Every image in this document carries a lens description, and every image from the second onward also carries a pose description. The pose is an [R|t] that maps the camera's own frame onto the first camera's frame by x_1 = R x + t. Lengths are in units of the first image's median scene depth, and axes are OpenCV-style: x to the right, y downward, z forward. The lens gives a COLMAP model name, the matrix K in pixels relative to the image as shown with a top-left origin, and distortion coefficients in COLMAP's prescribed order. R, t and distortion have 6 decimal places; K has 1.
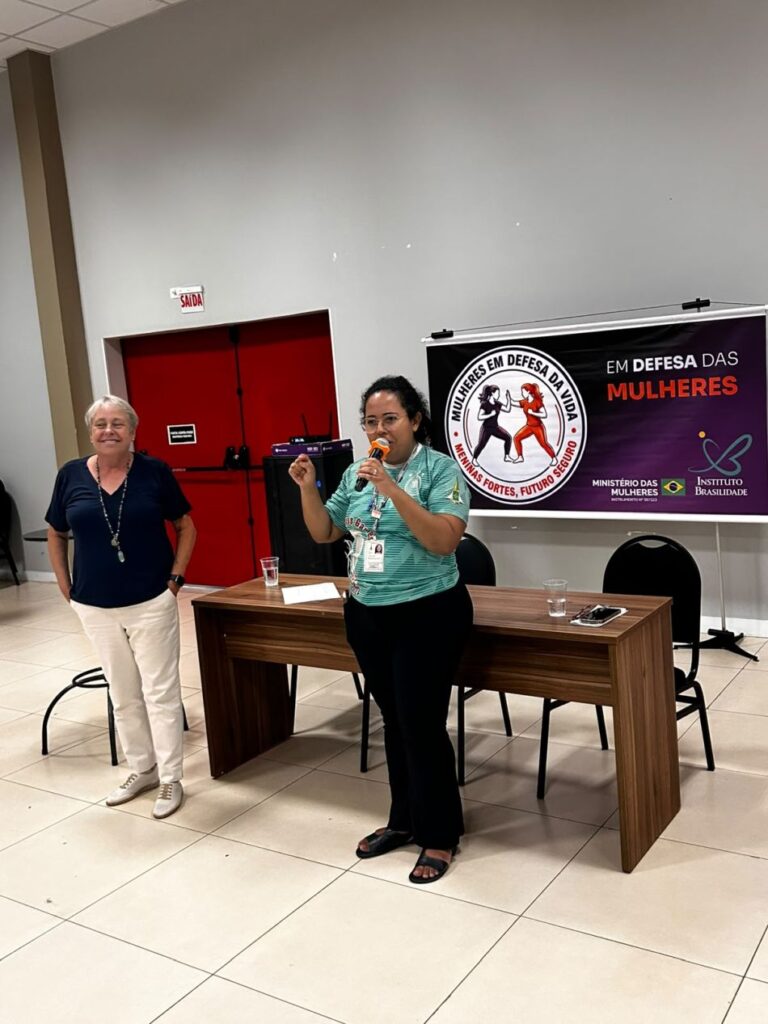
lens RADIAL K [[931.5, 0, 384.0], [0, 931.5, 512.0], [0, 0, 1]] dist [0.050608, -0.194862]
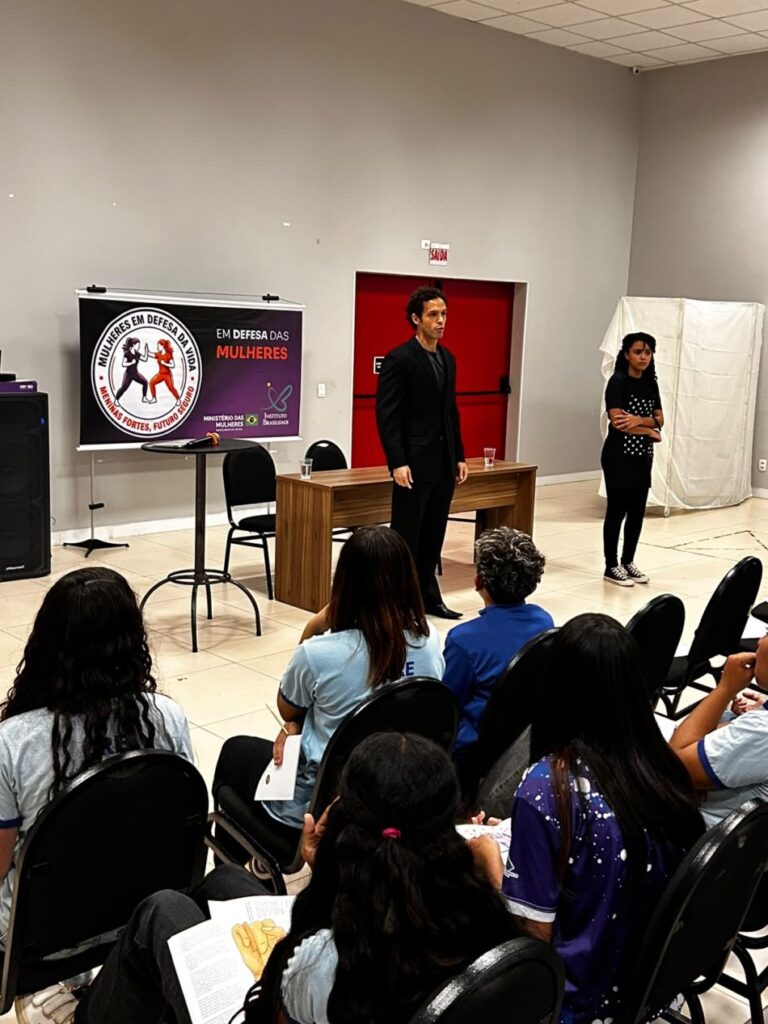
lens RADIAL K [[1129.9, 0, 388.6], [0, 1129.9, 512.0], [0, 0, 1]] dist [0.129427, -0.414135]
pose [[0.218822, -0.080113, 0.972471, -1.286778], [0.073151, 0.995166, 0.065522, 0.015133], [-0.973019, 0.056799, 0.223625, 0.375082]]
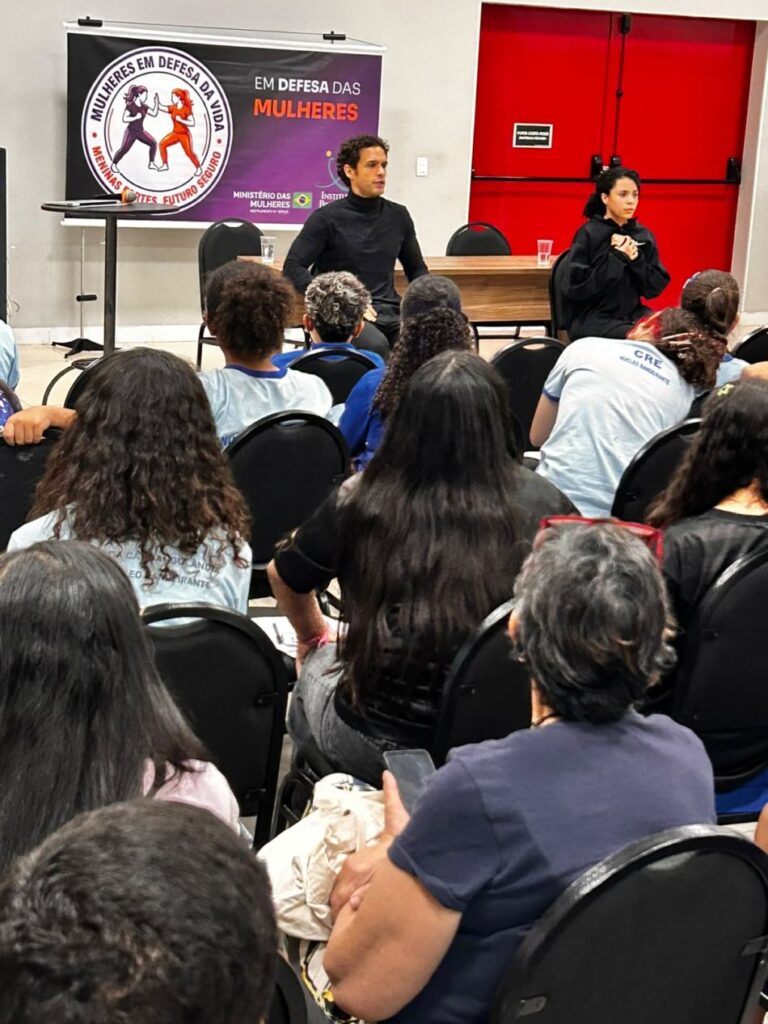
lens RADIAL K [[1802.4, 0, 360.2], [0, 1802.4, 511.3], [0, 0, 1]] dist [0.294766, -1.401963]
pose [[0.482895, -0.111080, 0.868605, -1.479860], [0.022831, 0.993182, 0.114318, 0.089571], [-0.875381, -0.035373, 0.482138, -0.114578]]
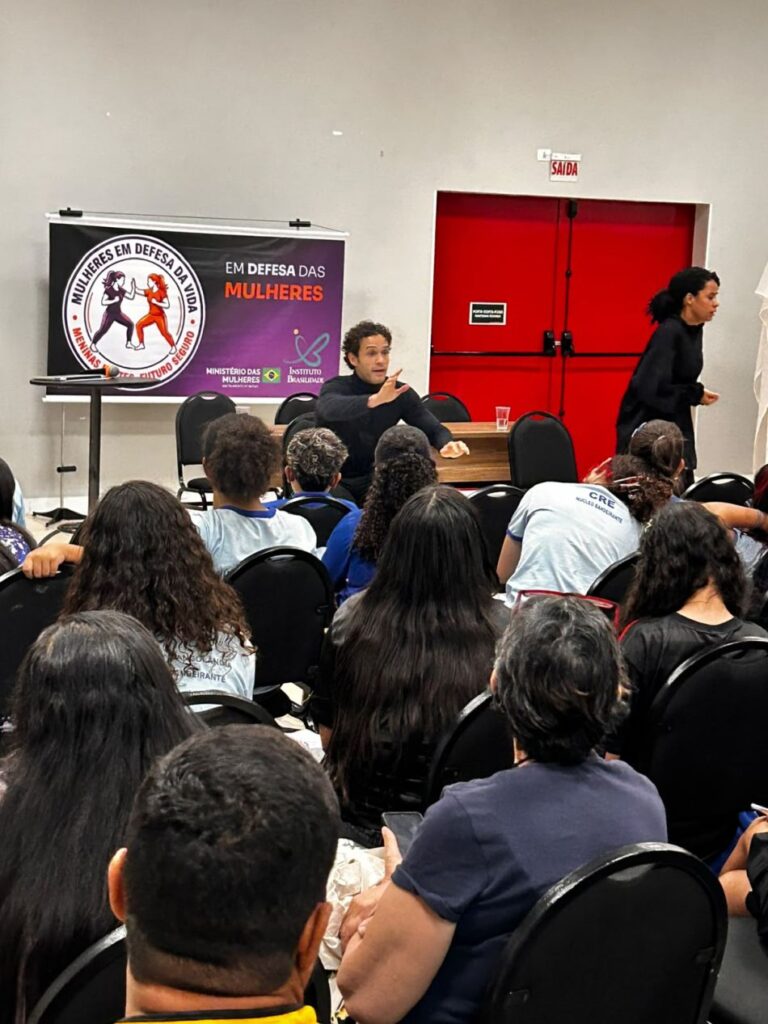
lens RADIAL K [[1817.4, 0, 350.9], [0, 1817.4, 528.4], [0, 0, 1]] dist [0.178101, -0.022853]
pose [[0.466474, -0.037857, 0.883724, -1.566344], [0.038253, 0.999012, 0.022604, 0.109922], [-0.883707, 0.023261, 0.467461, -0.147213]]
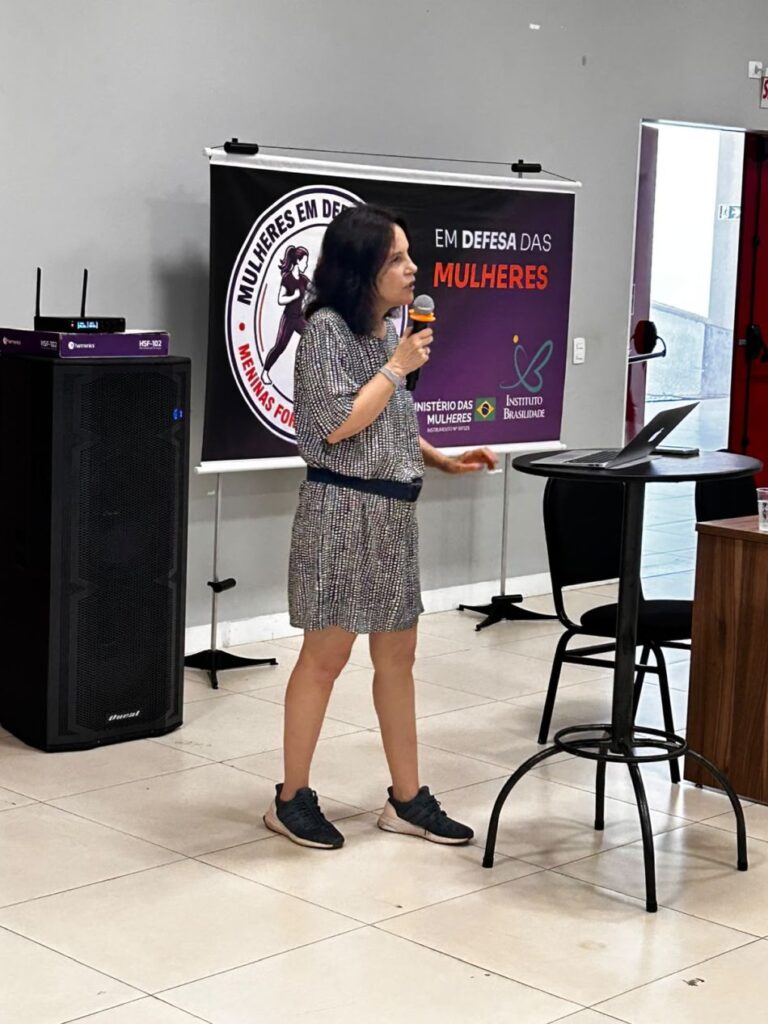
lens RADIAL K [[1965.2, 0, 350.3], [0, 1965.2, 530.9], [0, 0, 1]] dist [0.302185, -1.779343]
pose [[0.197427, -0.061527, 0.978385, -1.158128], [0.076014, 0.995984, 0.047295, -0.012157], [-0.977366, 0.065033, 0.201311, 0.742031]]
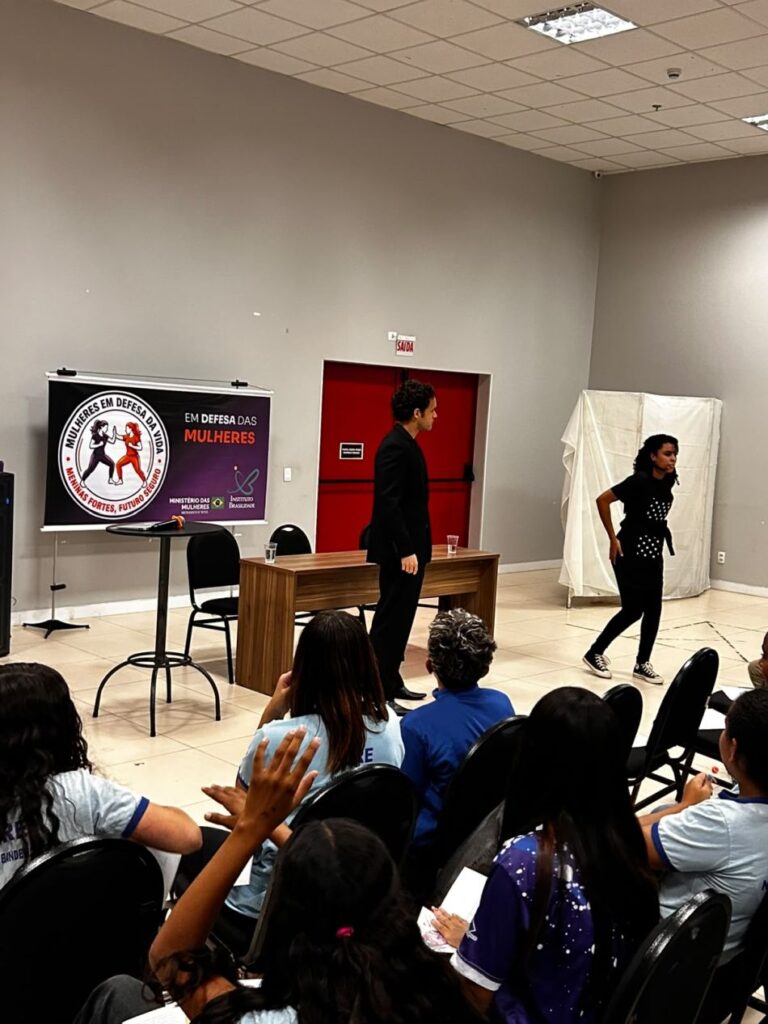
lens RADIAL K [[1129.5, 0, 384.0], [0, 1129.5, 512.0], [0, 0, 1]] dist [0.138670, -0.428881]
pose [[0.192641, -0.003732, 0.981262, -1.297072], [0.054949, 0.998465, -0.006991, 0.013485], [-0.979730, 0.055266, 0.192551, 0.372106]]
